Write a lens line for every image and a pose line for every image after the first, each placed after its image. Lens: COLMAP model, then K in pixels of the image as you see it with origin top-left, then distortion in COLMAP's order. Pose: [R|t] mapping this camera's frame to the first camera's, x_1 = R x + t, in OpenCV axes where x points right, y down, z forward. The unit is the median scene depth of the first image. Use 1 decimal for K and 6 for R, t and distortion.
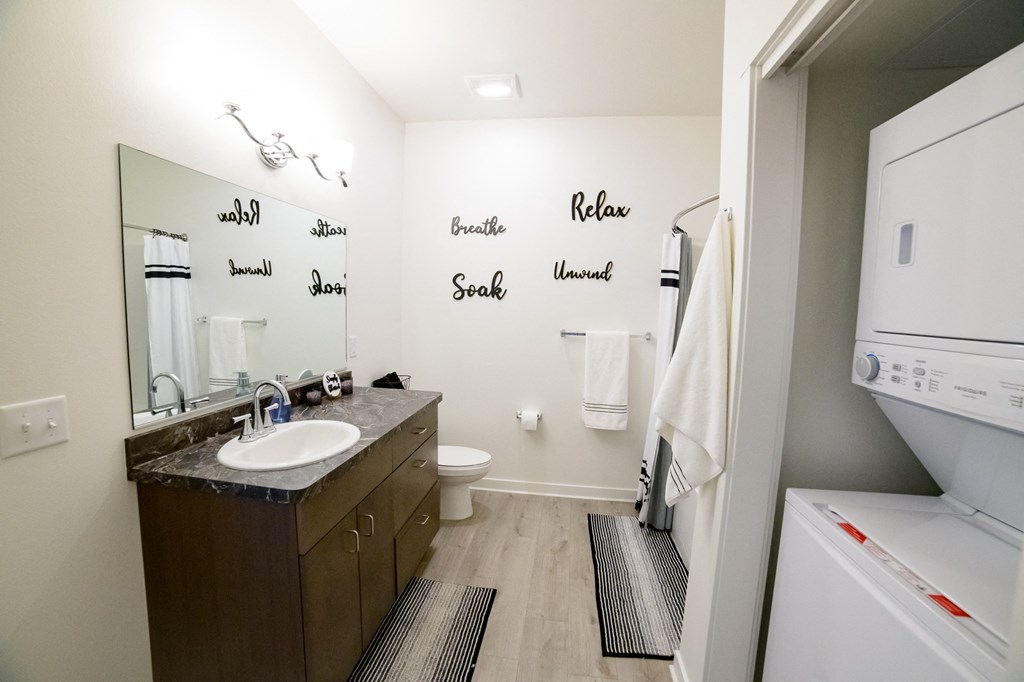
lens RADIAL K [[427.1, 0, 502.1], [0, 427.1, 344.7], [0, 0, 1]] dist [-0.061293, 0.018053]
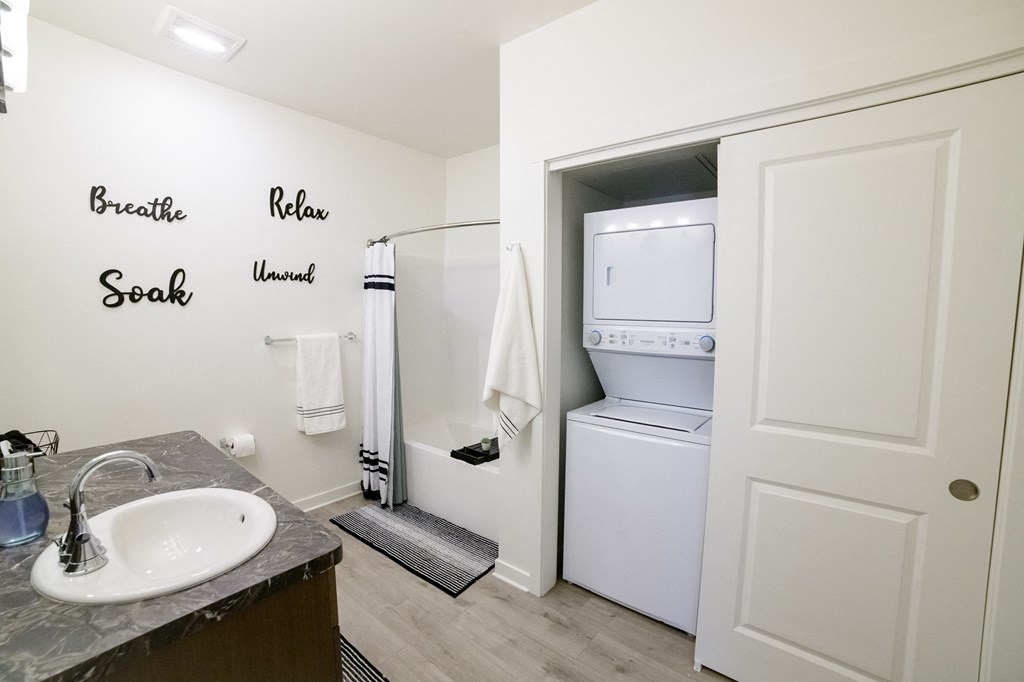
lens RADIAL K [[427.1, 0, 512.6], [0, 427.1, 352.4], [0, 0, 1]] dist [-0.061293, 0.018053]
pose [[0.530820, -0.113644, 0.839830, -0.349971], [0.094171, 0.992741, 0.074814, -0.021821], [-0.842236, 0.039375, 0.537669, 0.095819]]
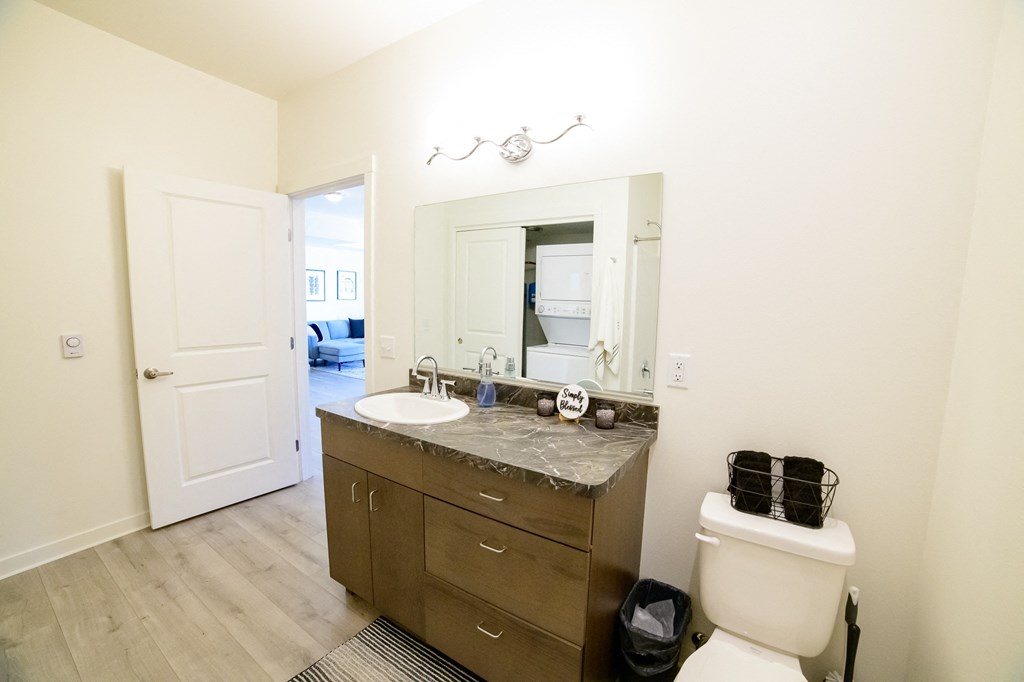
lens RADIAL K [[427.1, 0, 512.8], [0, 427.1, 340.4], [0, 0, 1]] dist [-0.061293, 0.018053]
pose [[-0.427533, 0.065723, -0.901607, 0.240044], [-0.109877, 0.986181, 0.123990, -0.072733], [0.897297, 0.152076, -0.414404, 0.861399]]
